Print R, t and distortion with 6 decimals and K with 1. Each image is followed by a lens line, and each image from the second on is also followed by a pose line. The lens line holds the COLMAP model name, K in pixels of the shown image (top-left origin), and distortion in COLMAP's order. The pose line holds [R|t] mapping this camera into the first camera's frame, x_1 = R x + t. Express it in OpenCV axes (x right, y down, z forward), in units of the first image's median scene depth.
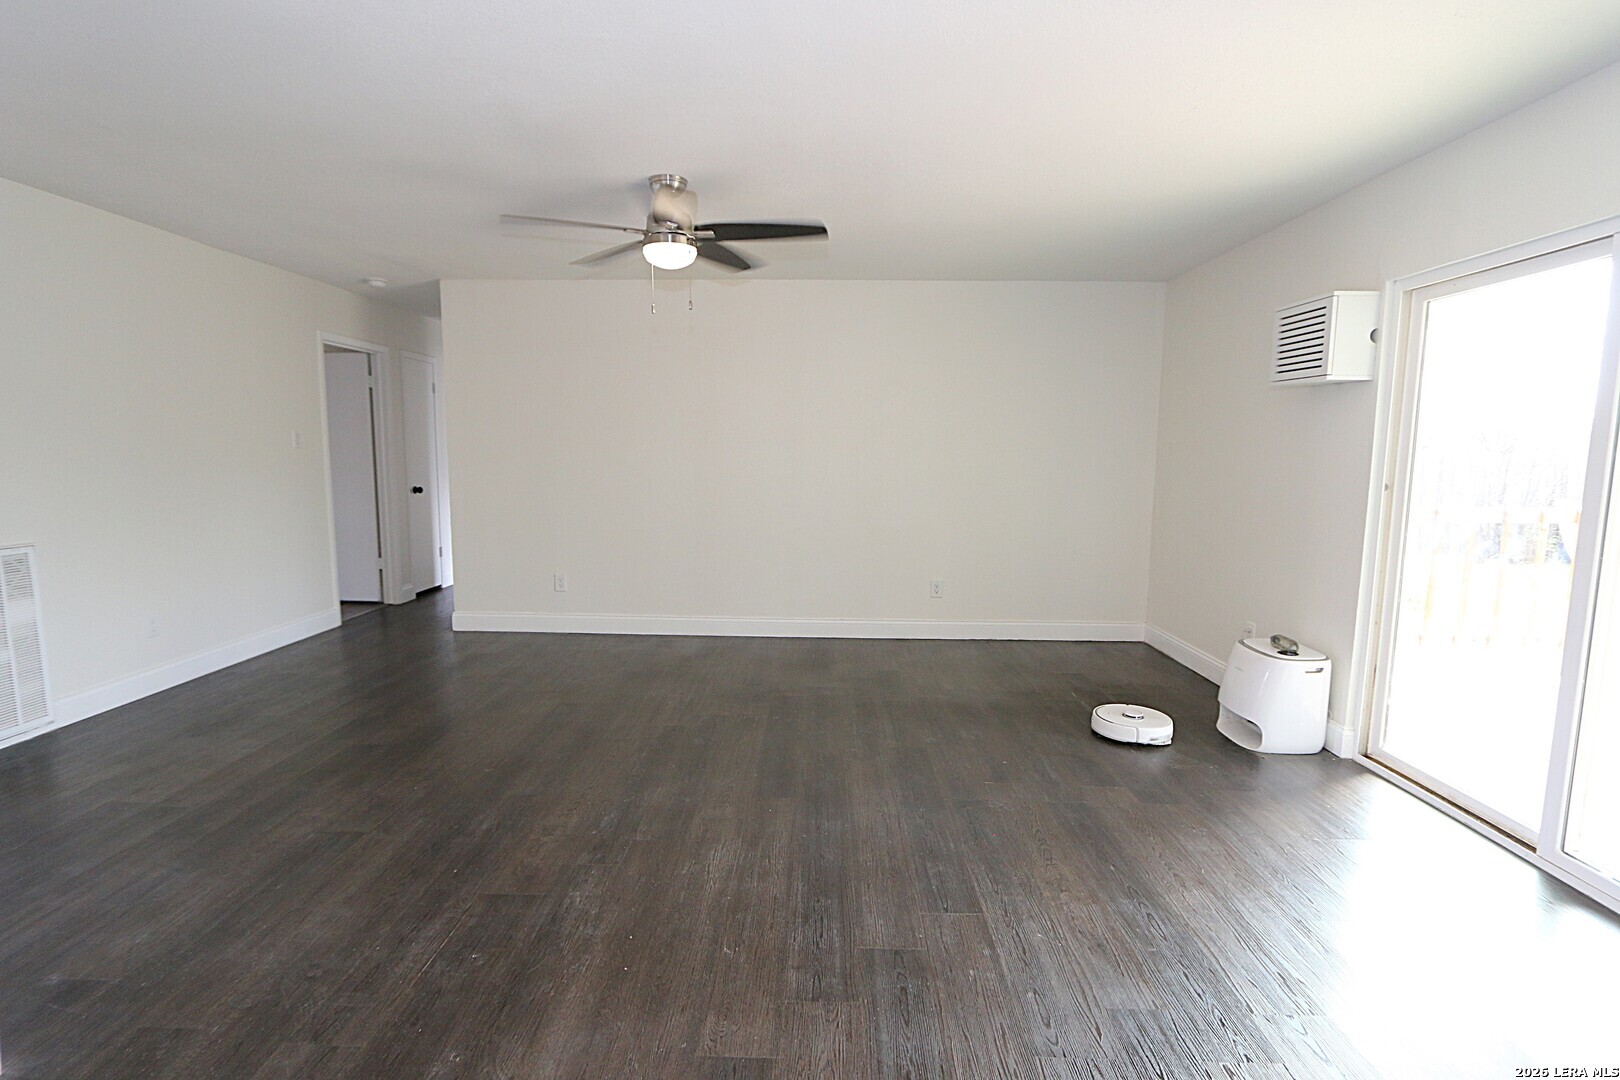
lens RADIAL K [[752.4, 0, 802.4], [0, 752.4, 536.9], [0, 0, 1]] dist [-0.017888, 0.001013]
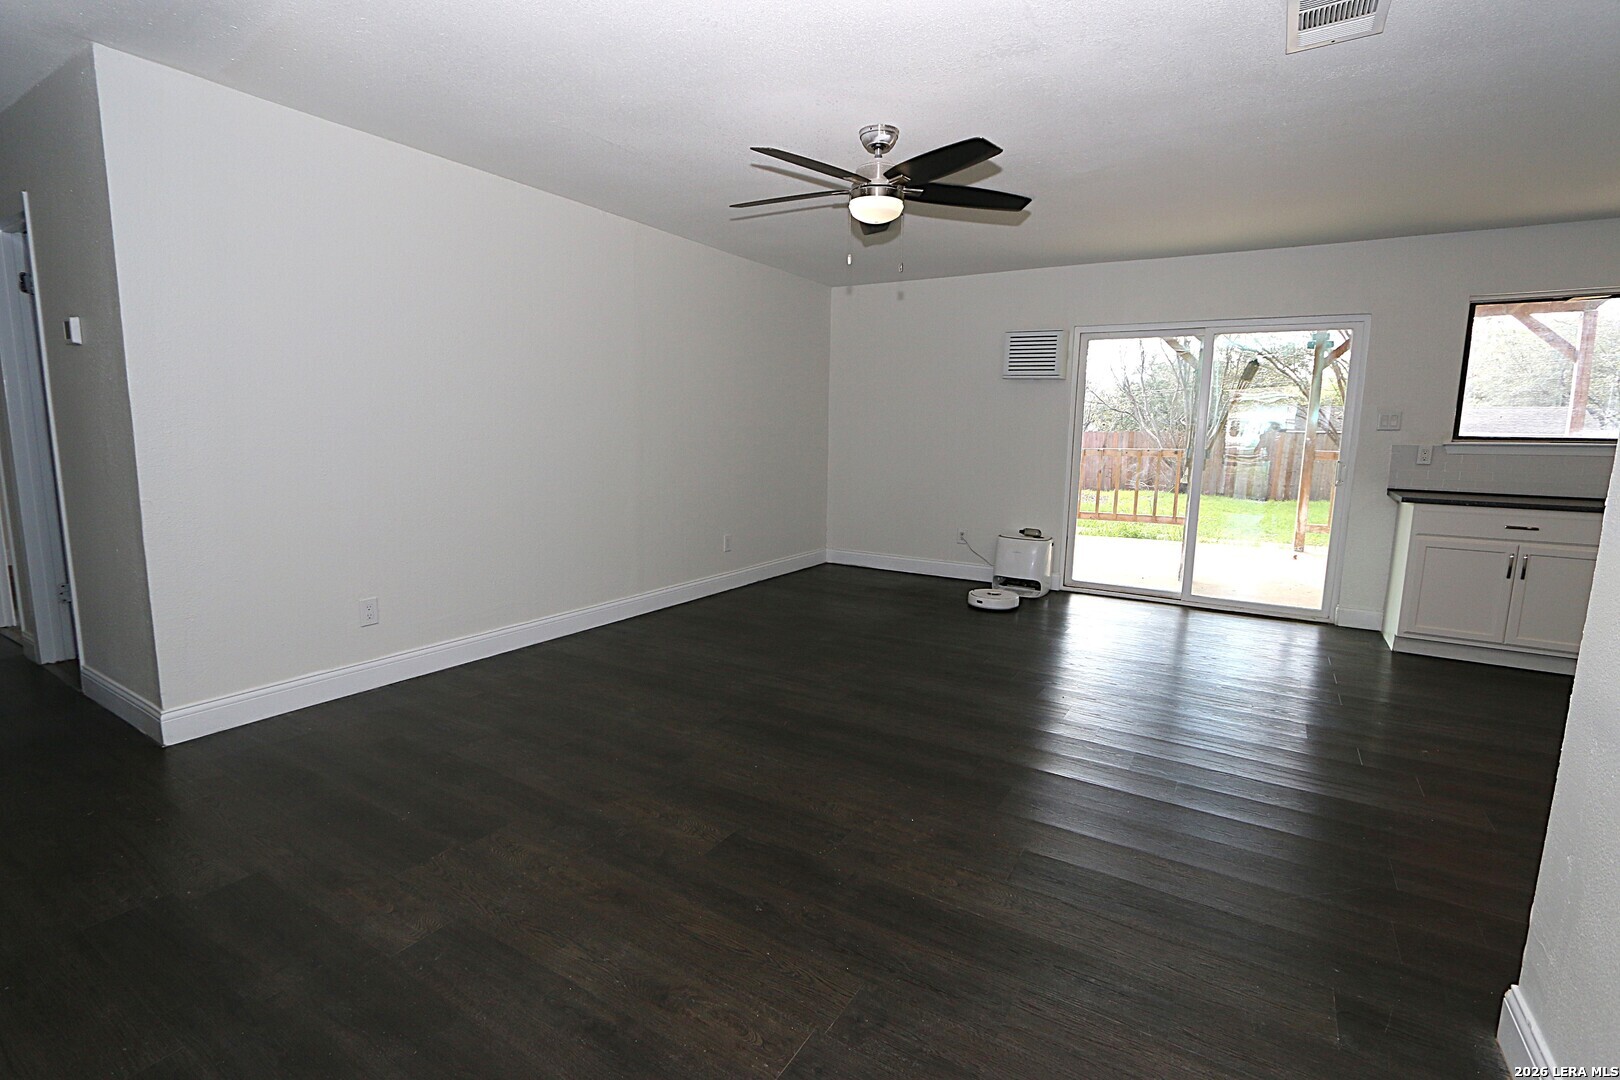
lens RADIAL K [[752.4, 0, 802.4], [0, 752.4, 536.9], [0, 0, 1]] dist [-0.017888, 0.001013]
pose [[0.560503, -0.098374, 0.822289, -1.123379], [0.070365, 0.994986, 0.071071, -0.002962], [-0.825157, 0.018025, 0.564615, 0.488530]]
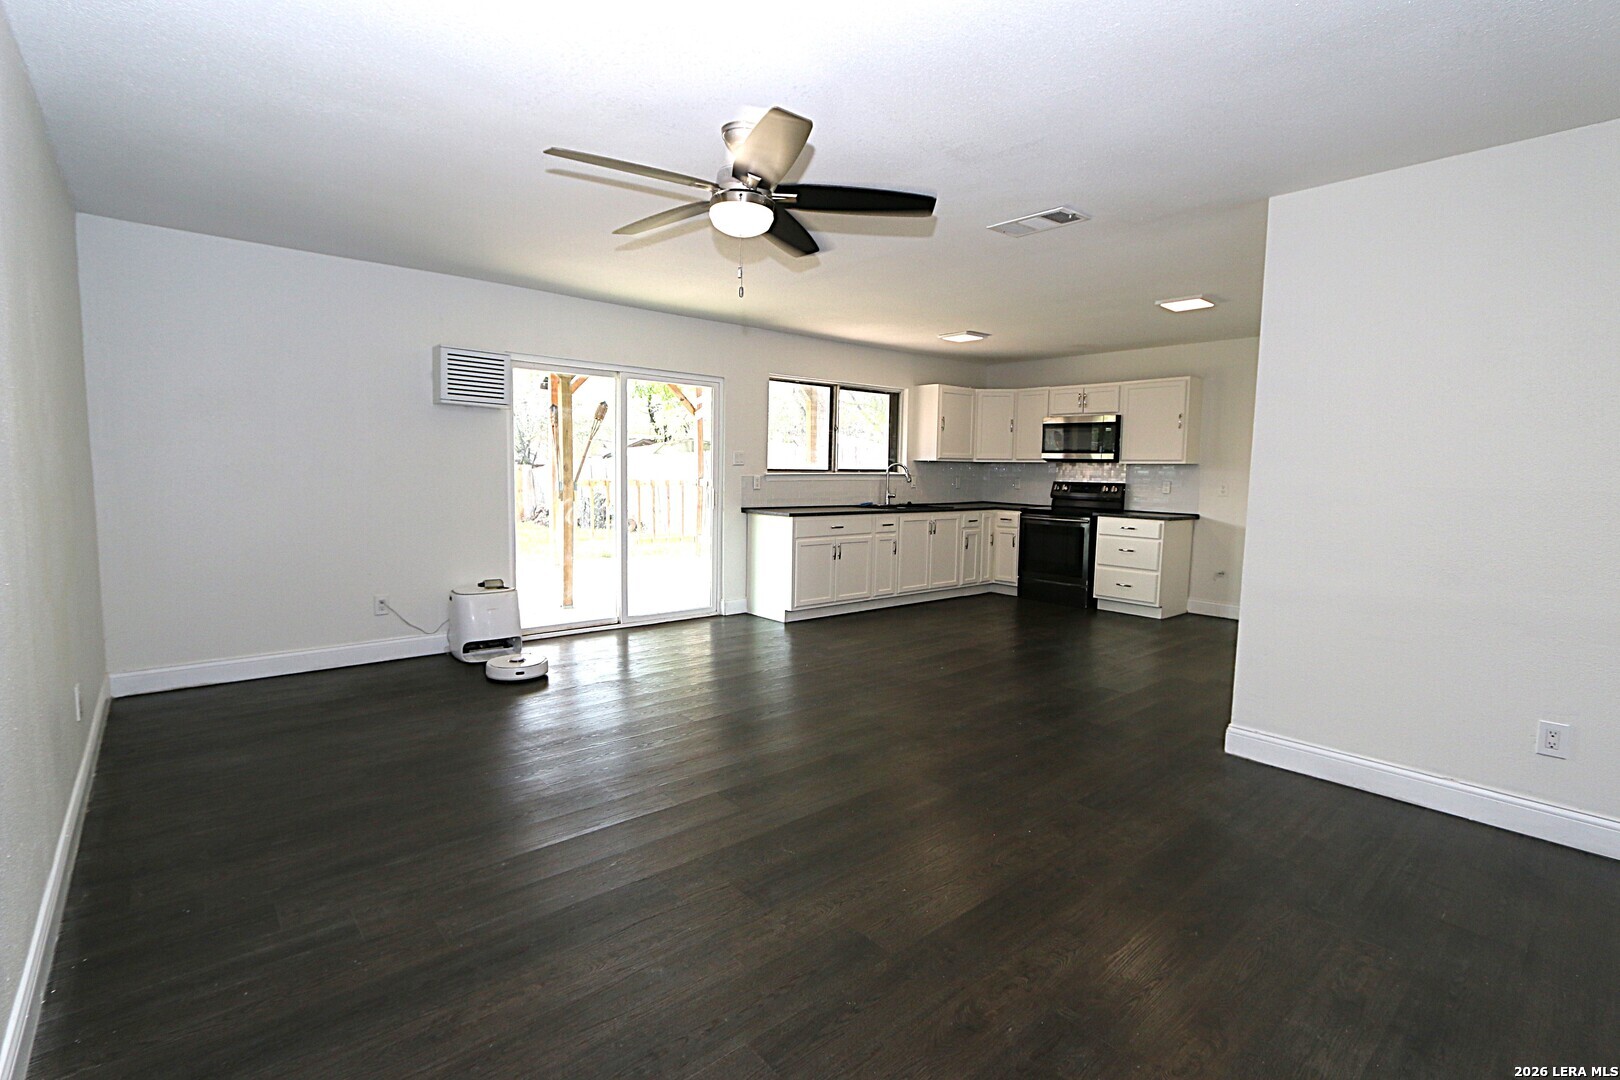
lens RADIAL K [[752.4, 0, 802.4], [0, 752.4, 536.9], [0, 0, 1]] dist [-0.017888, 0.001013]
pose [[-0.613906, -0.077244, 0.785590, -0.949235], [0.075412, 0.984910, 0.155774, -0.142626], [-0.785768, 0.154874, -0.598817, 1.493259]]
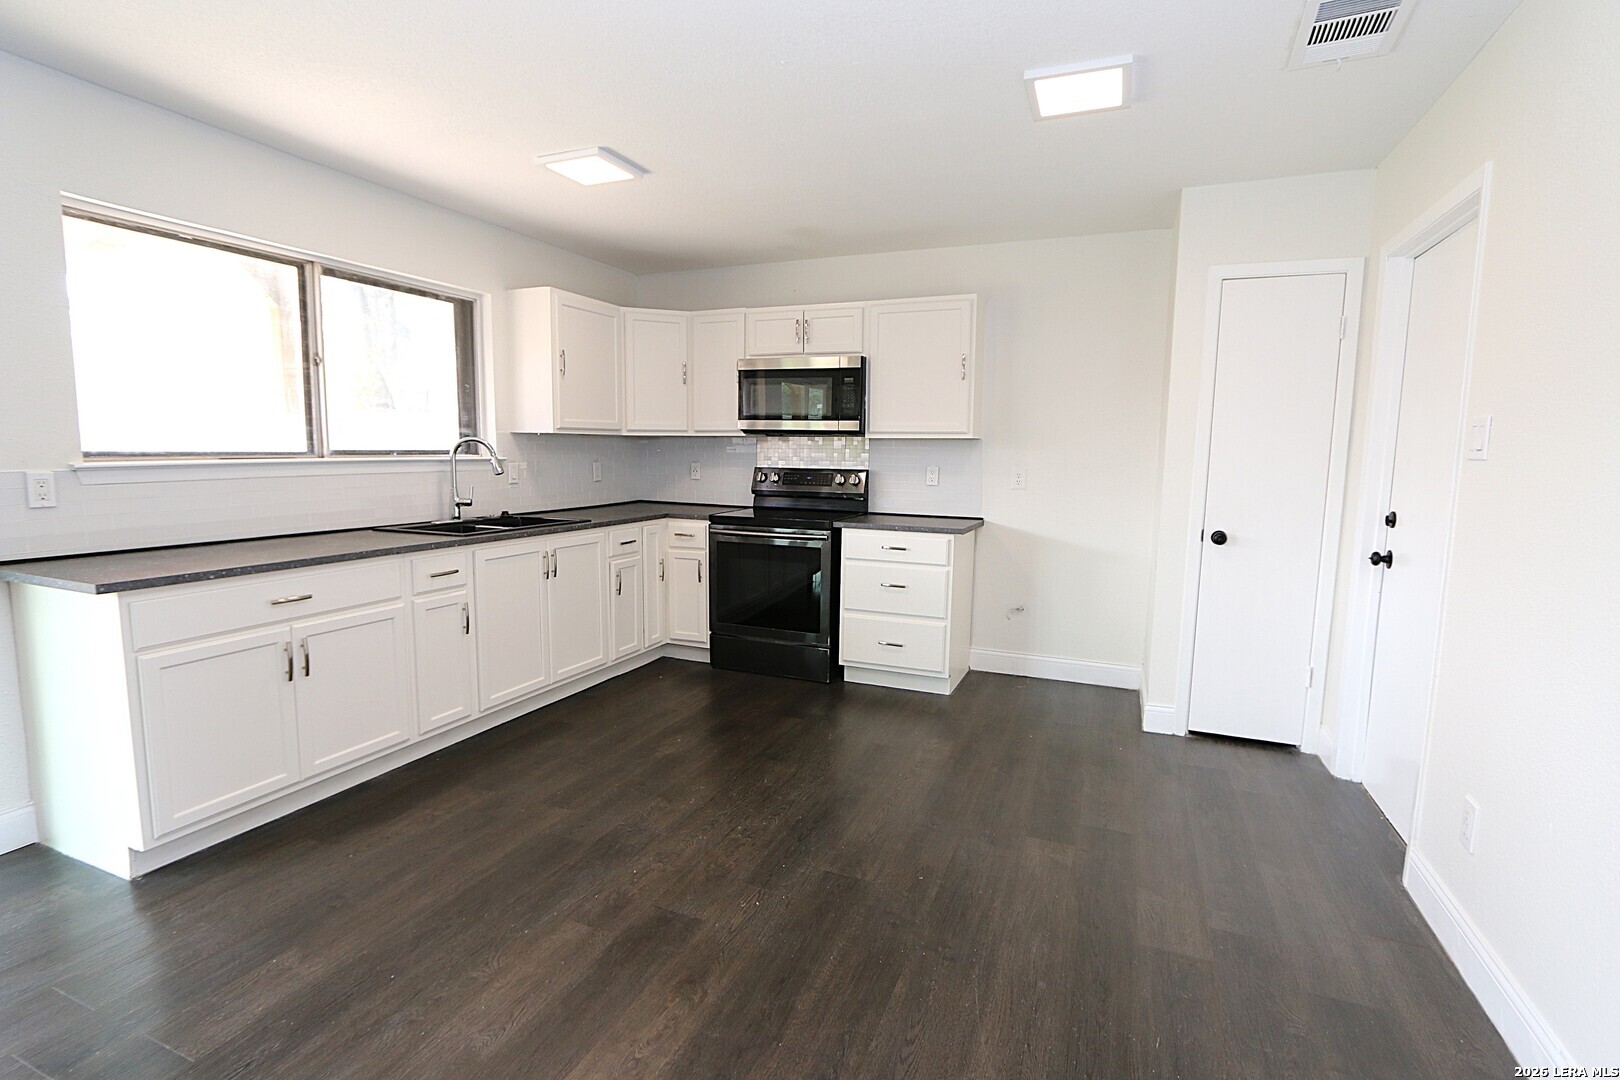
lens RADIAL K [[752.4, 0, 802.4], [0, 752.4, 536.9], [0, 0, 1]] dist [-0.017888, 0.001013]
pose [[-0.902263, -0.056395, 0.427482, -0.231143], [0.040056, 0.976160, 0.213322, -0.056545], [-0.429321, 0.209596, -0.878495, 0.643023]]
